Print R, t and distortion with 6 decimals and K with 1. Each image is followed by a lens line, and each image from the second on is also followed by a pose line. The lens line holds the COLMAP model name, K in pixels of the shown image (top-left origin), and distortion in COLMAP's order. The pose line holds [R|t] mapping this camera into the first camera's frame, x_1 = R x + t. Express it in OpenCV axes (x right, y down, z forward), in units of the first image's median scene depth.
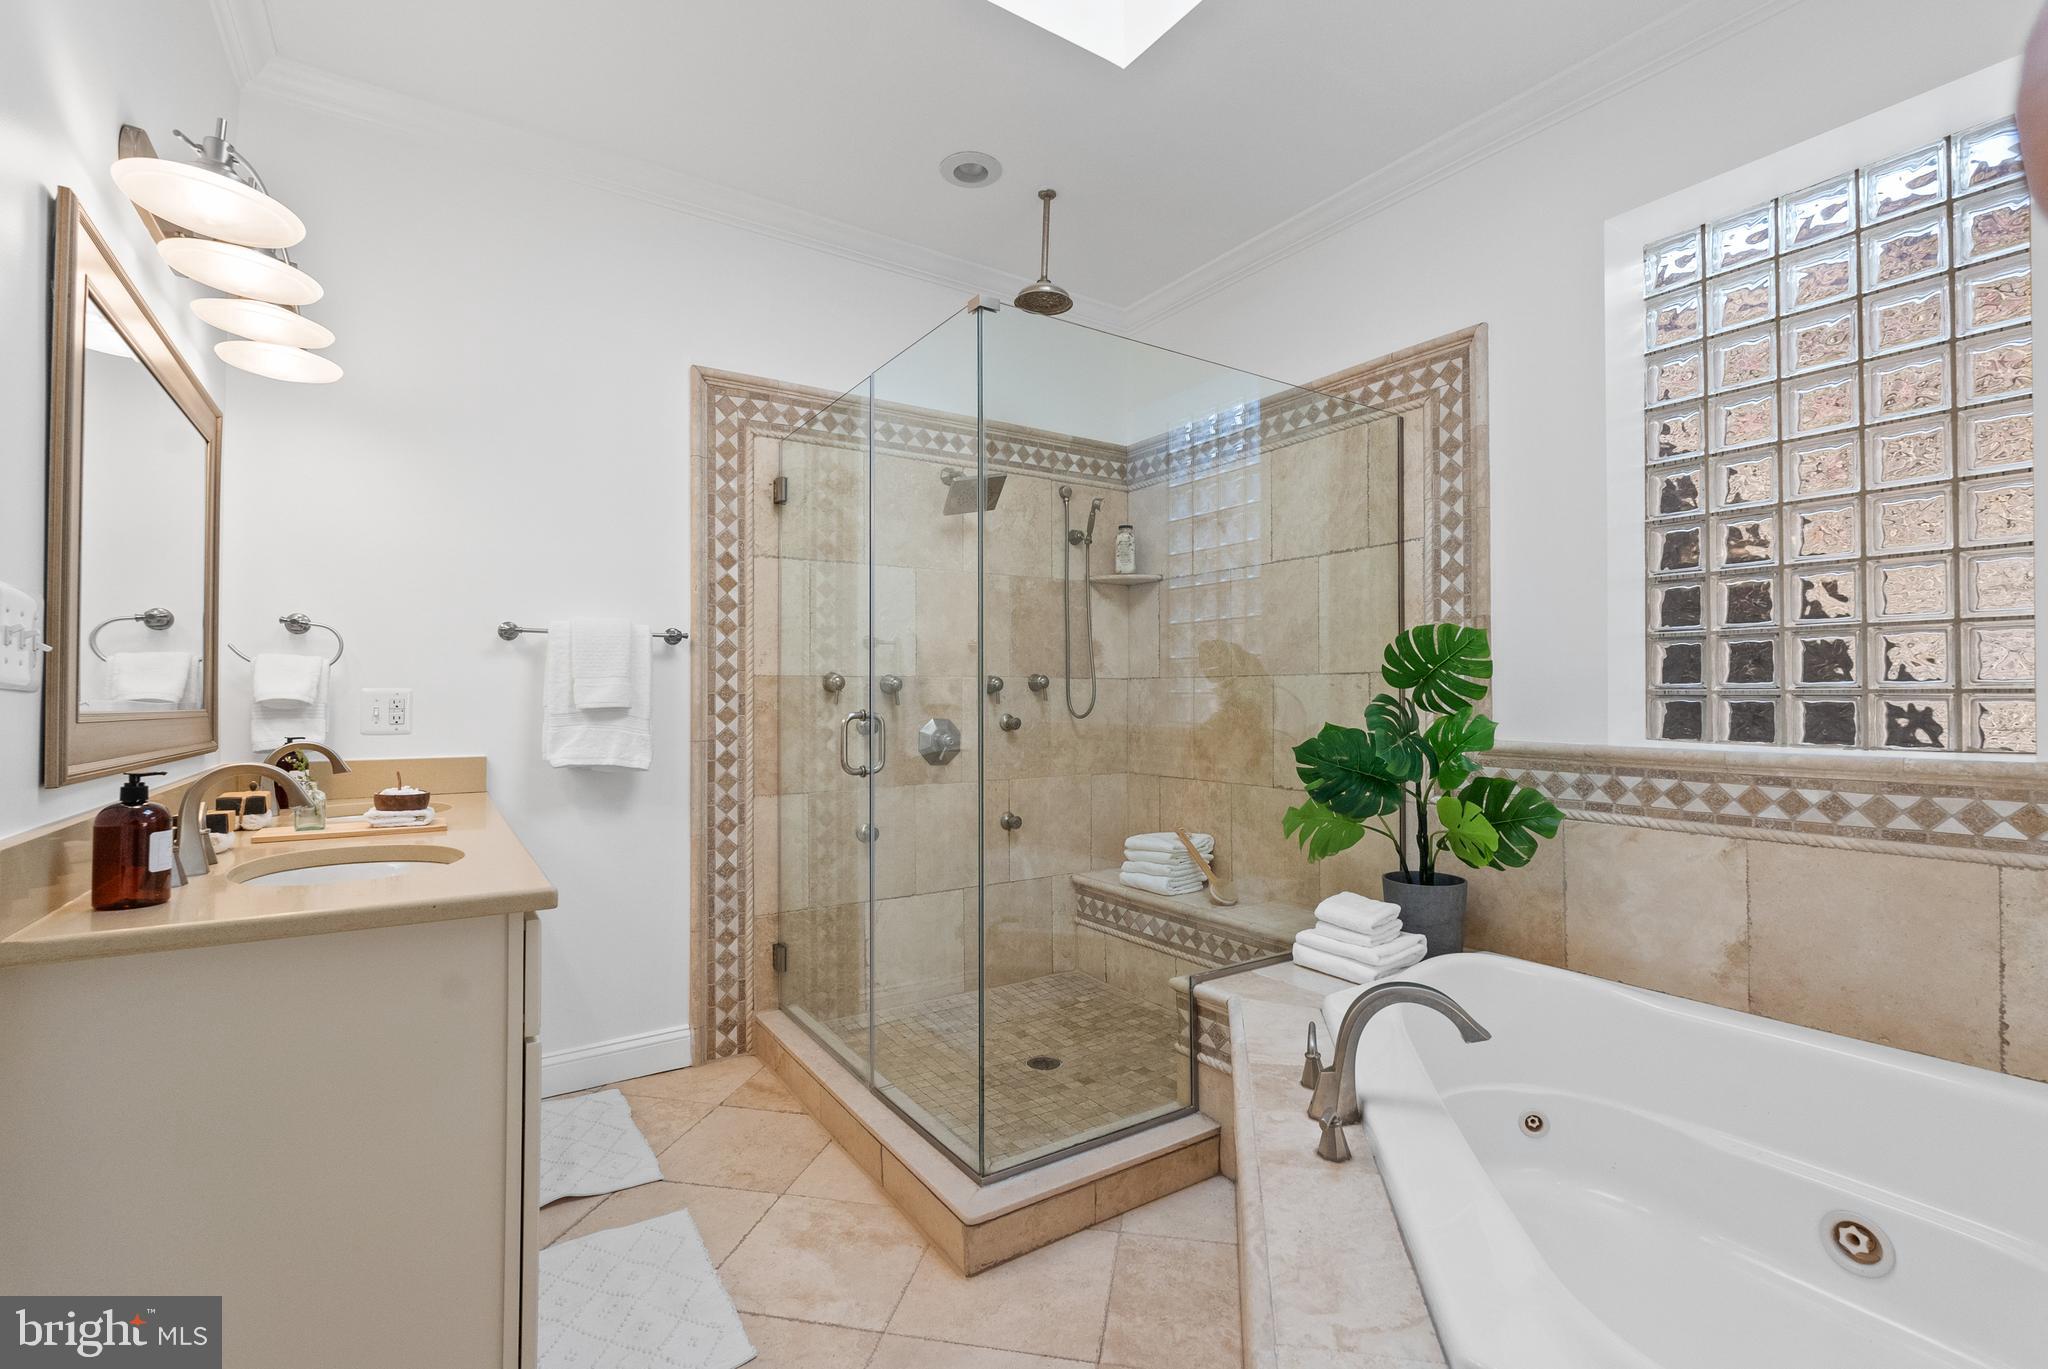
lens RADIAL K [[926.1, 0, 1021.1], [0, 926.1, 685.6], [0, 0, 1]] dist [0.003960, 0.000919]
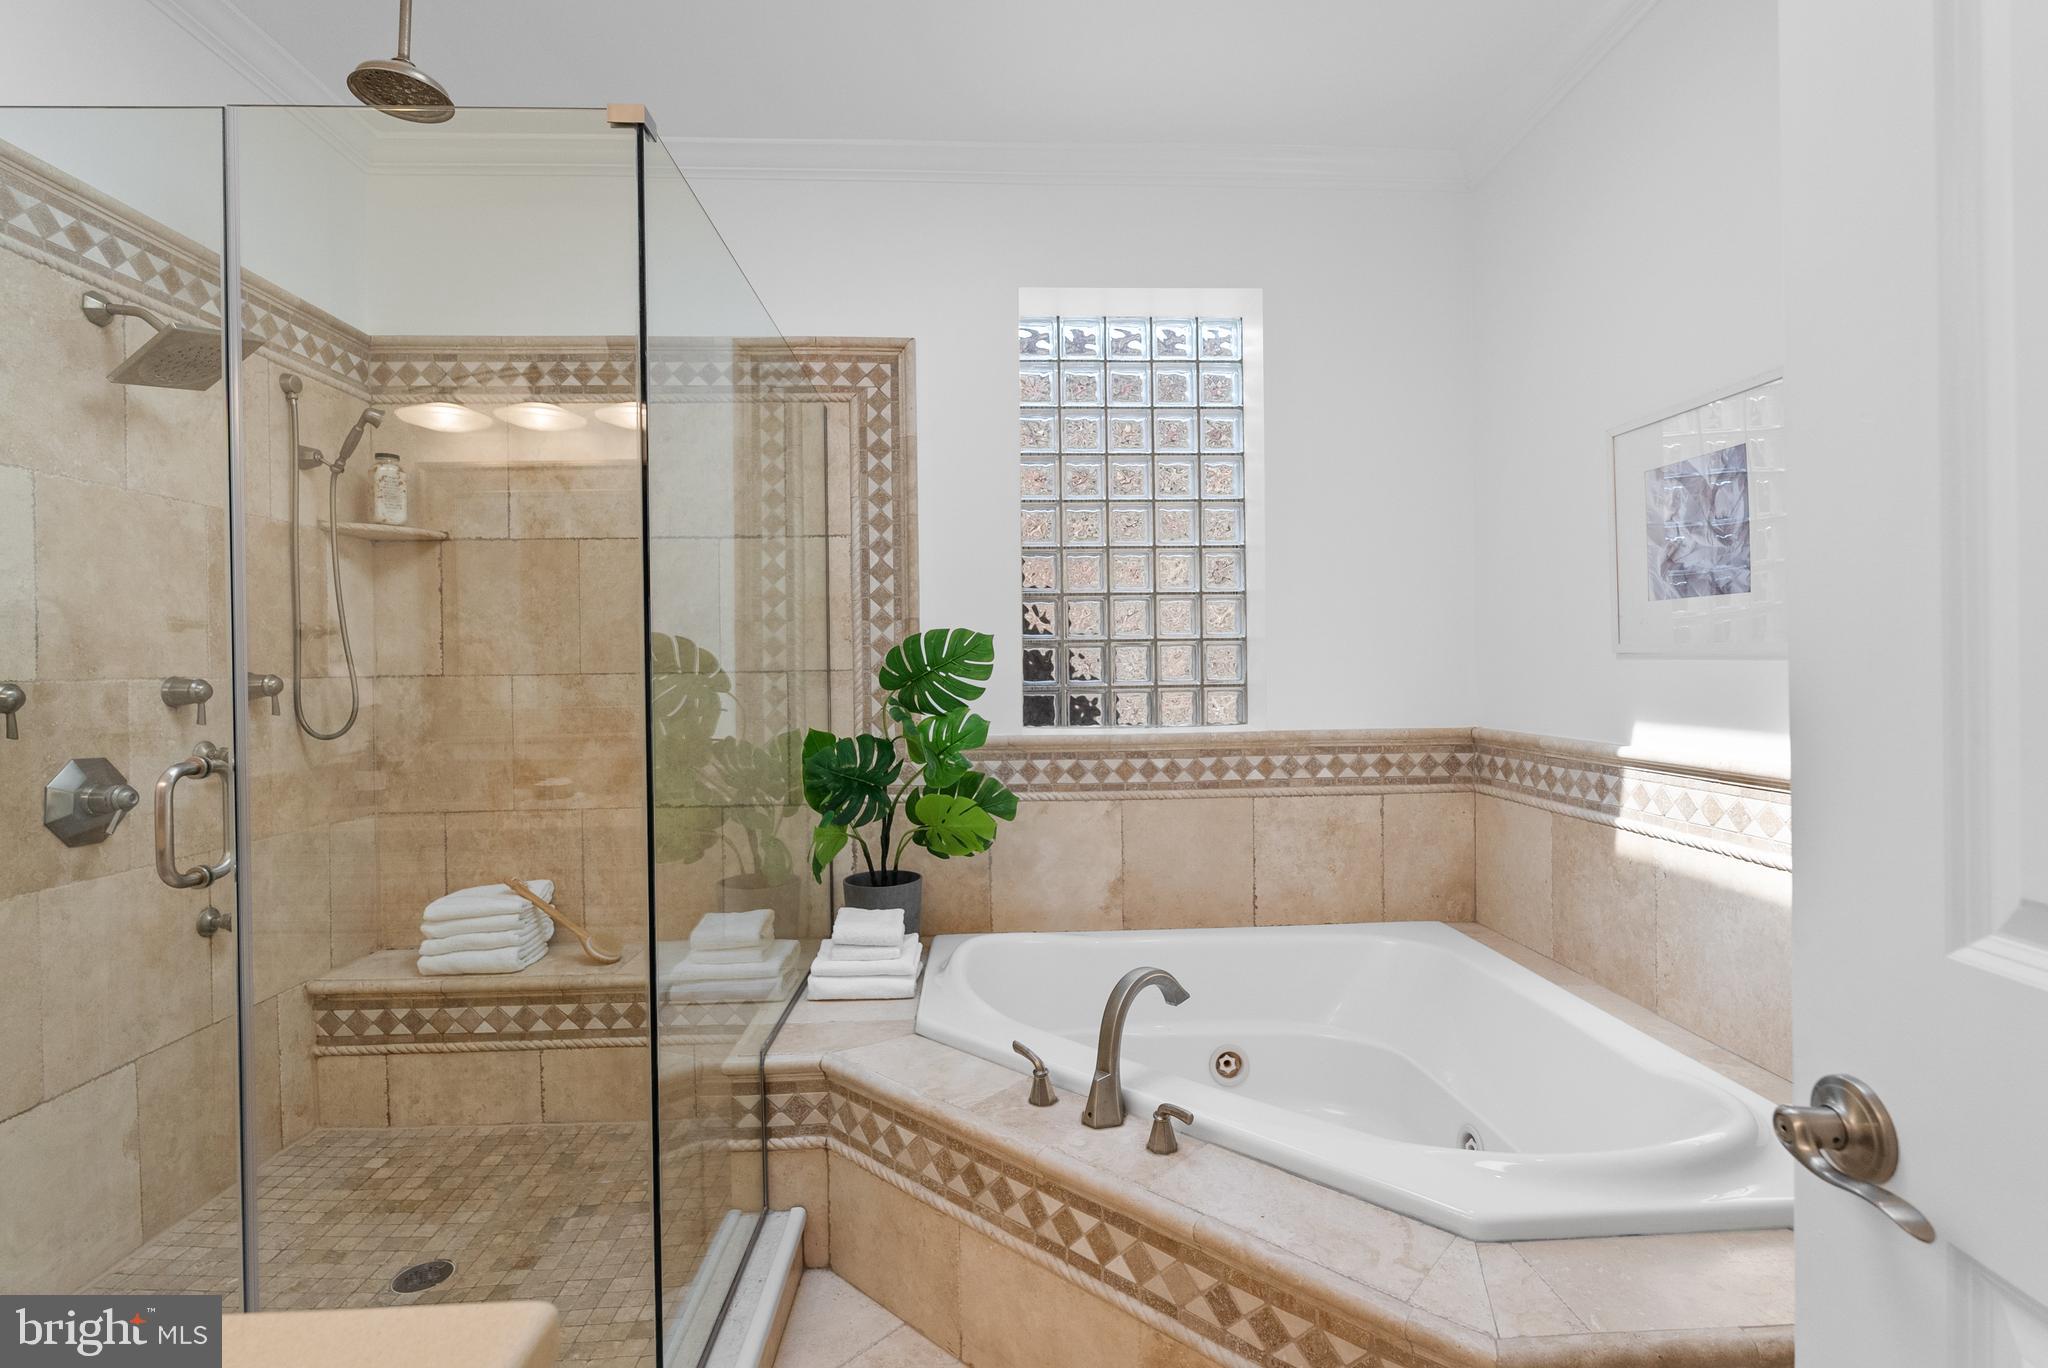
lens RADIAL K [[980.8, 0, 1024.7], [0, 980.8, 675.2], [0, 0, 1]] dist [0.000966, -0.000529]
pose [[0.512711, -0.010234, 0.858500, -0.379256], [0.003018, 0.999944, 0.010118, -0.021024], [-0.858556, -0.002597, 0.512714, 0.312740]]
